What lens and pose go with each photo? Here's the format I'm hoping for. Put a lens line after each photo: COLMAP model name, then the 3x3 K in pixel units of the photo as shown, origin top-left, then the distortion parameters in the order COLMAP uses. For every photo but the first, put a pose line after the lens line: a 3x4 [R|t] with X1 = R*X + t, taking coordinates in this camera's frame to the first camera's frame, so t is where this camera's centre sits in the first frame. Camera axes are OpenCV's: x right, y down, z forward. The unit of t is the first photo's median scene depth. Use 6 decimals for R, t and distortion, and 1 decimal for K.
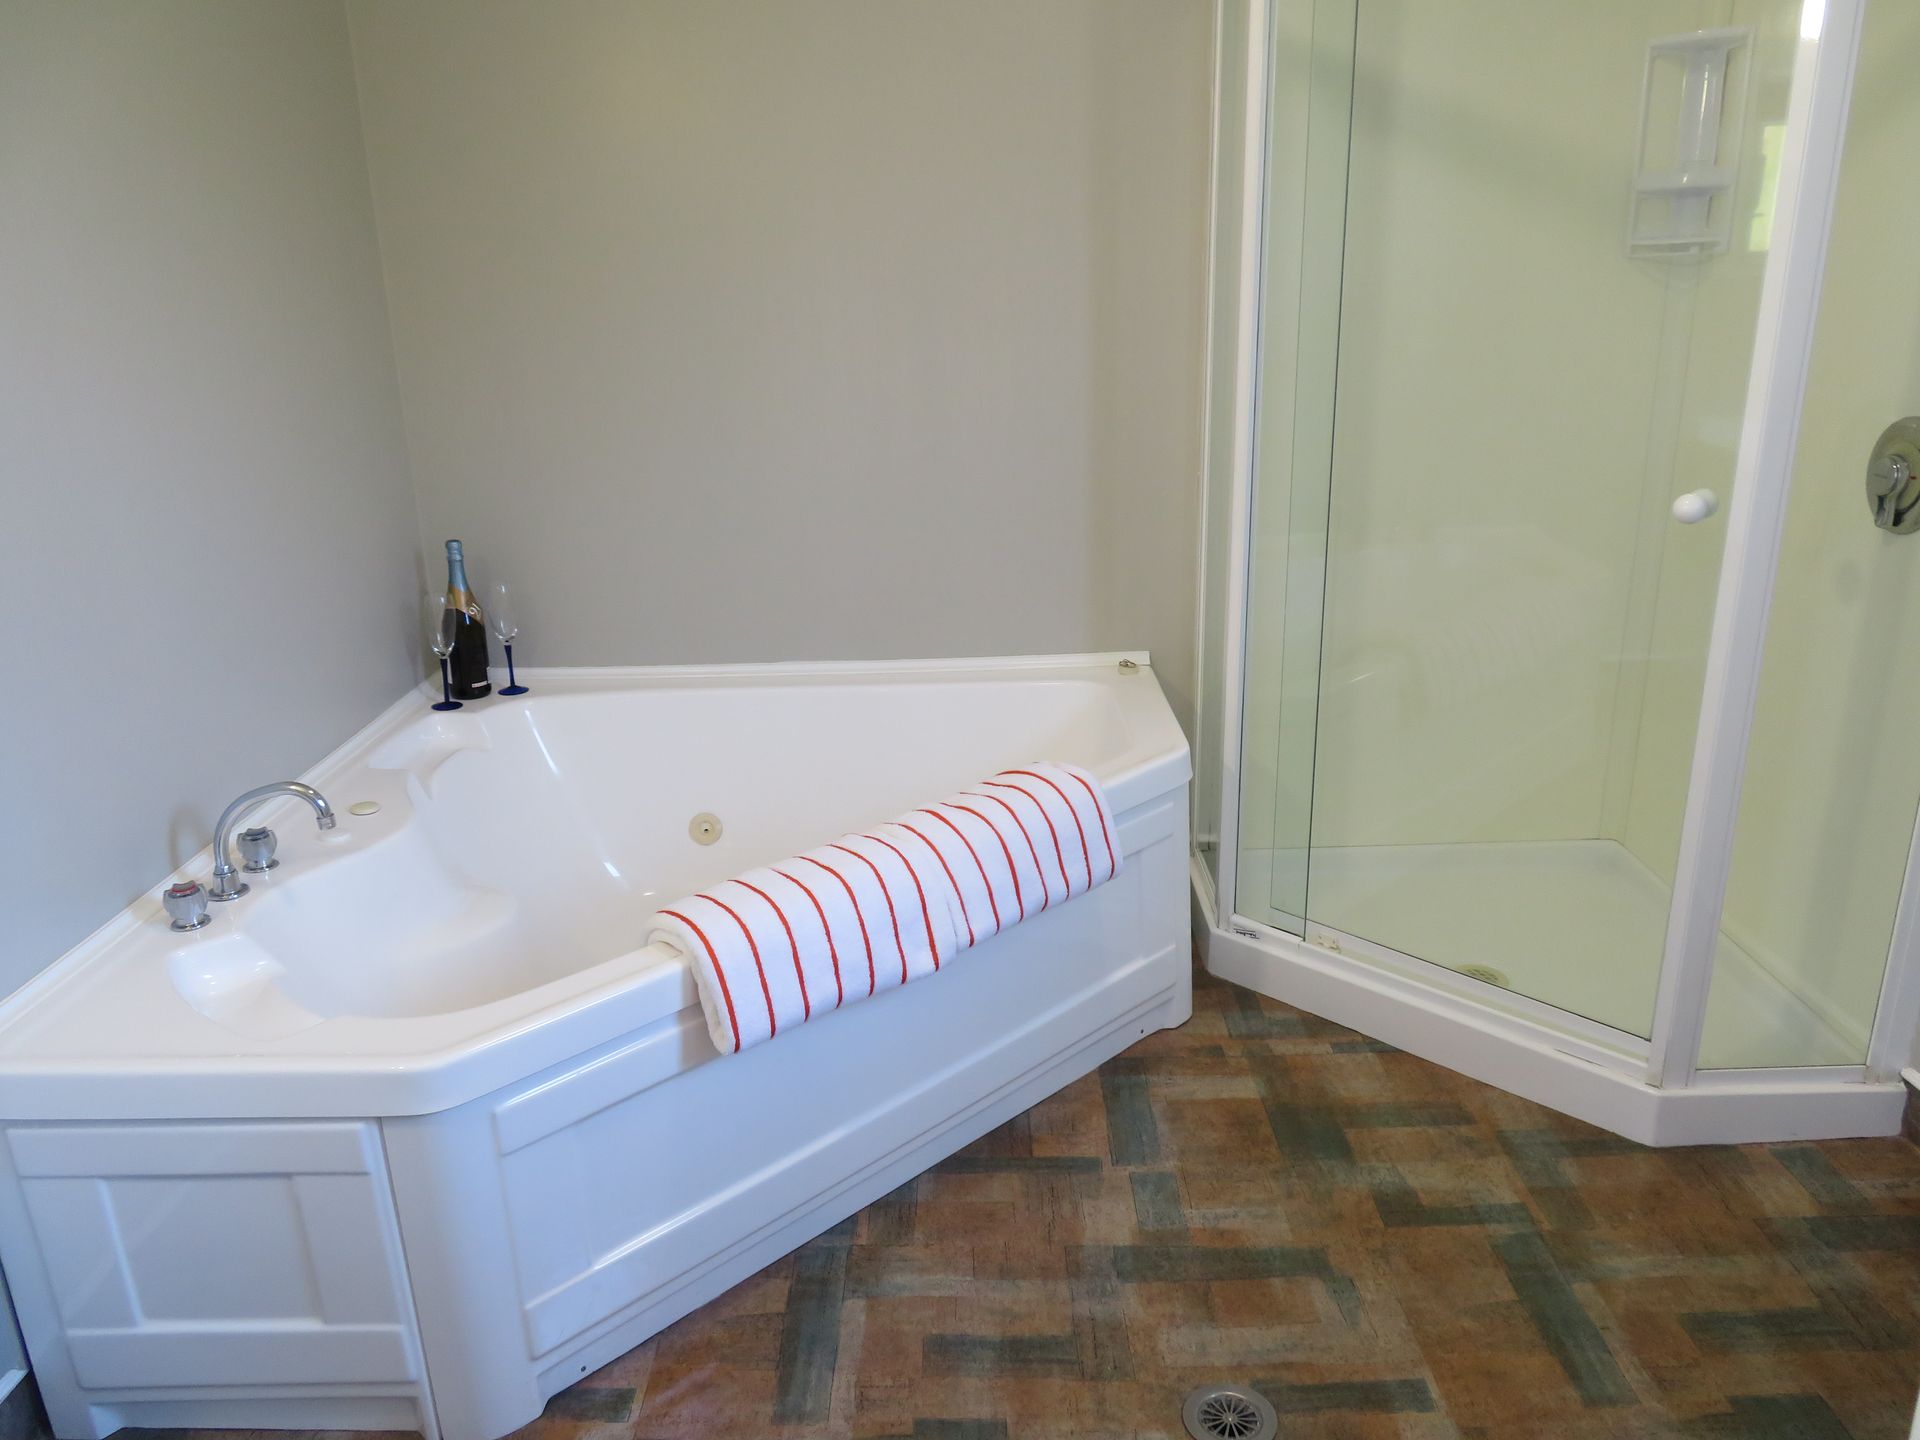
lens RADIAL K [[1371.7, 0, 960.0], [0, 1371.7, 720.0], [0, 0, 1]] dist [-0.008482, -0.004170]
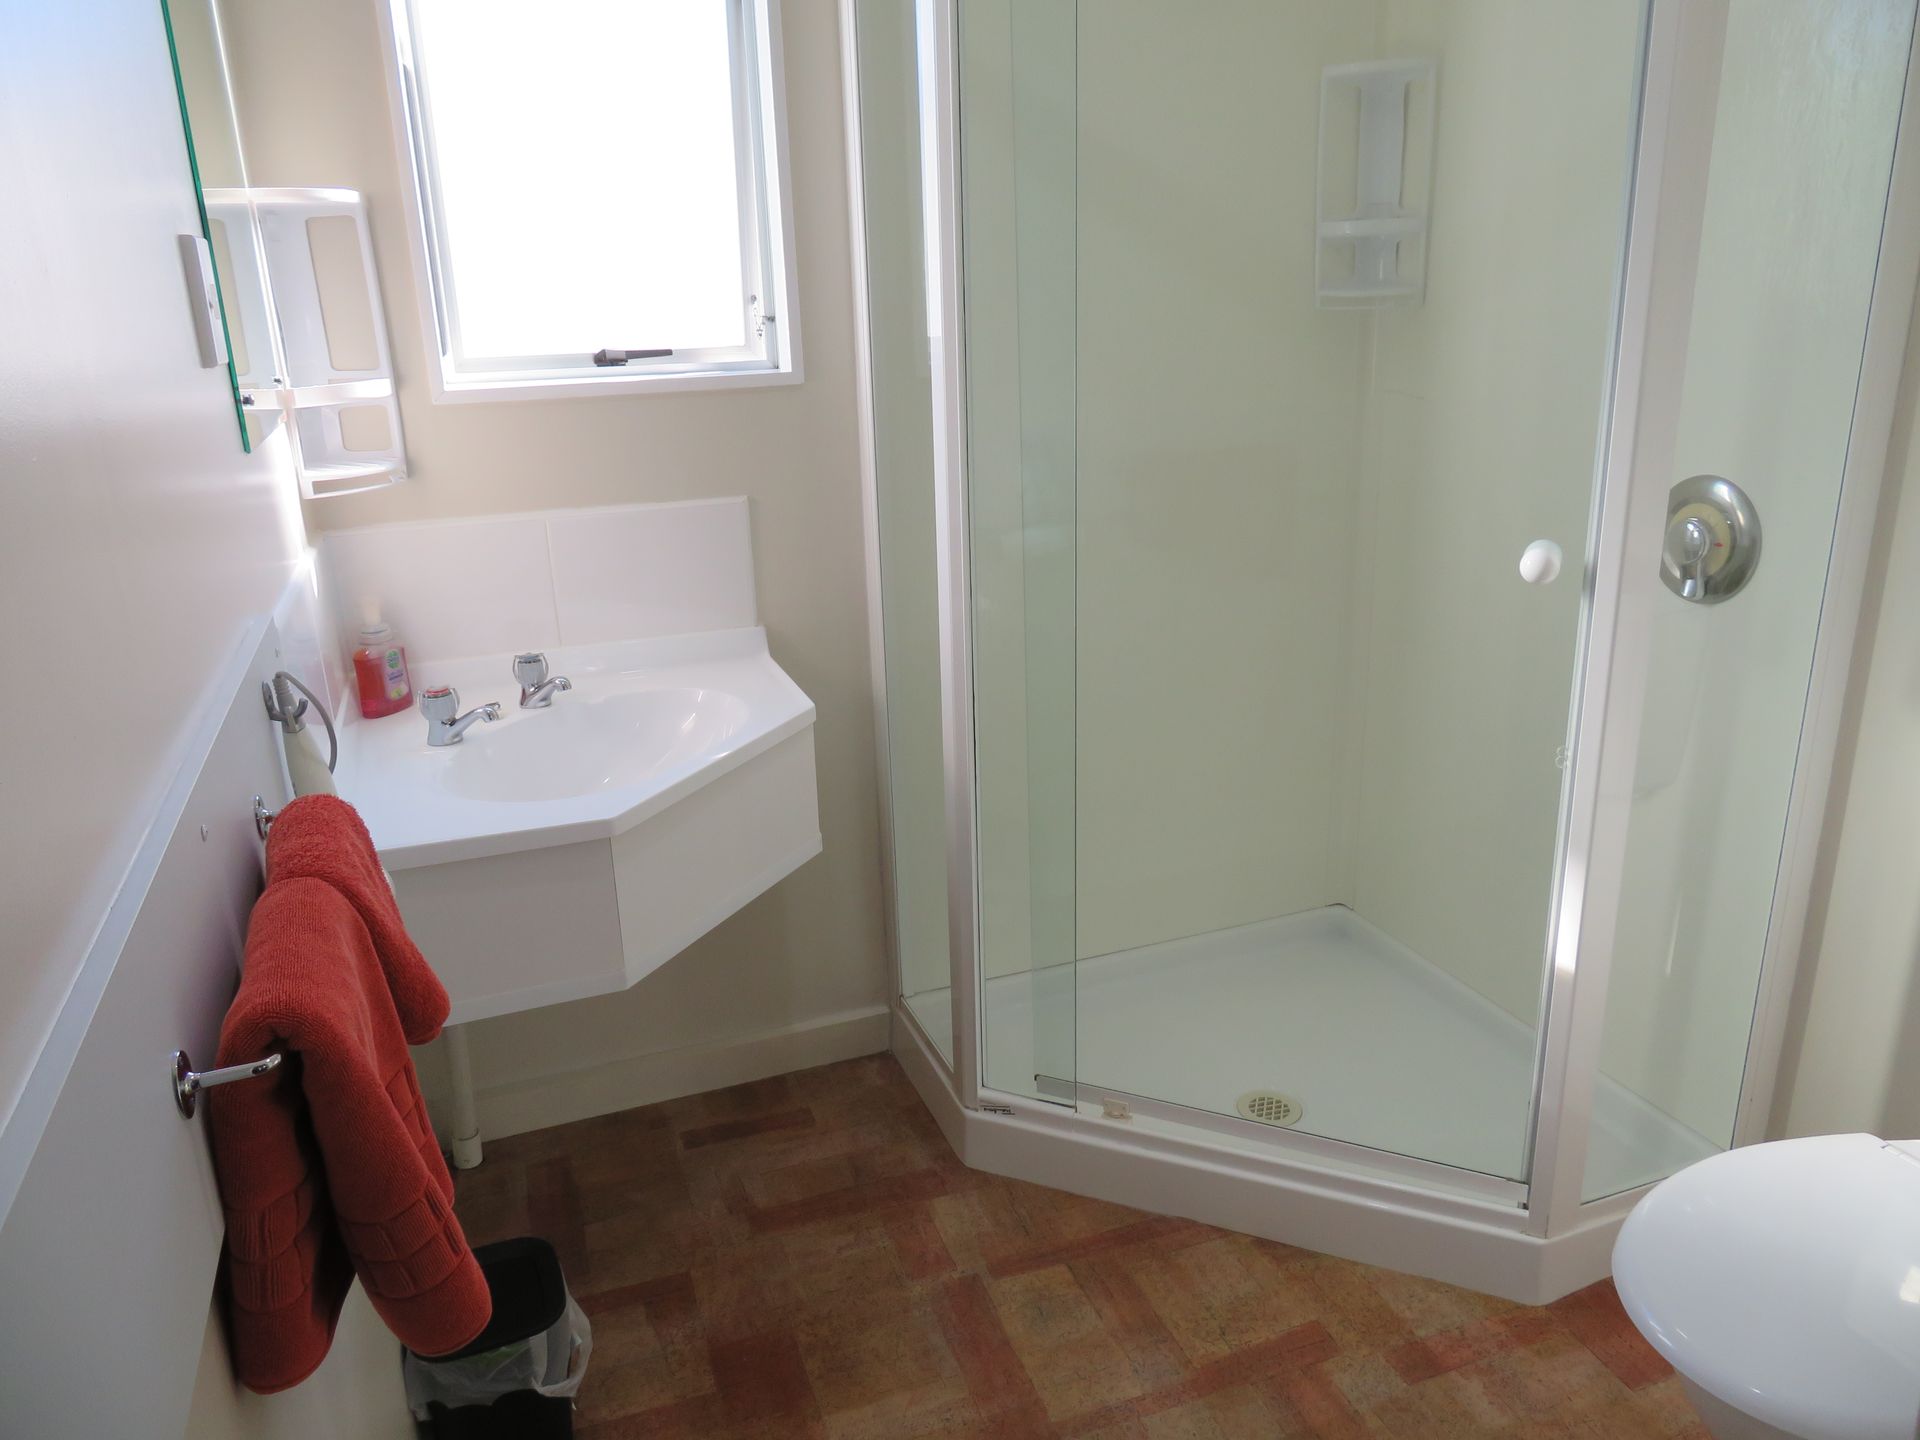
lens RADIAL K [[1371.7, 0, 960.0], [0, 1371.7, 720.0], [0, 0, 1]] dist [-0.008482, -0.004170]
pose [[-0.942866, 0.152620, -0.296160, 0.343379], [-0.051837, 0.810887, 0.582902, -0.508804], [0.329115, 0.564950, -0.756647, 1.517408]]
